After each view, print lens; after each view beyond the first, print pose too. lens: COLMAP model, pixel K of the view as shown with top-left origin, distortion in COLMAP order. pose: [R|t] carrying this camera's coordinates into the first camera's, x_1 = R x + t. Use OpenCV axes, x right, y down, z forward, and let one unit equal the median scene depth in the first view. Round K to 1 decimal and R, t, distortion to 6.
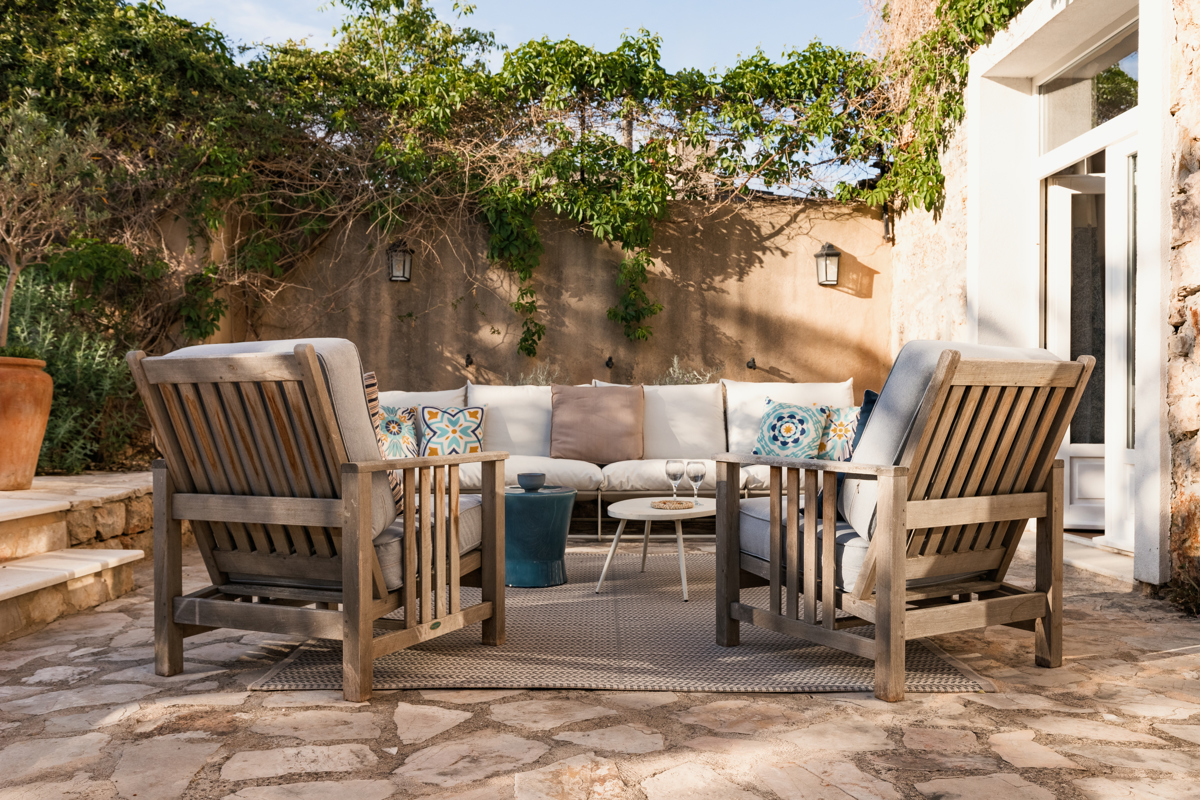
lens RADIAL K [[1081.6, 0, 600.0], [0, 1081.6, 400.0], [0, 0, 1]] dist [-0.000471, 0.000147]
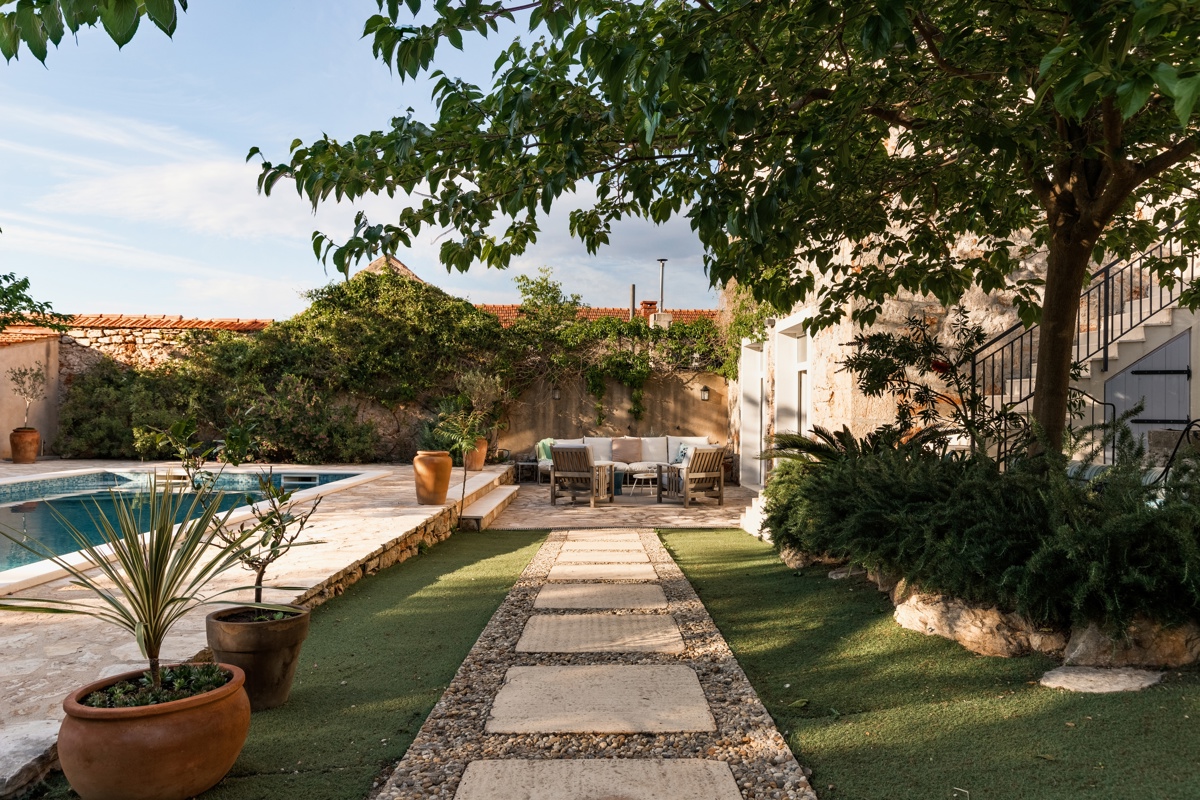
lens RADIAL K [[831.0, 0, 600.0], [0, 831.0, 400.0], [0, 0, 1]] dist [0.000363, -0.000012]
pose [[0.999996, 0.000896, -0.002697, -0.074892], [-0.000903, 0.999996, -0.002628, -0.121186], [0.002695, 0.002631, 0.999993, -1.450874]]
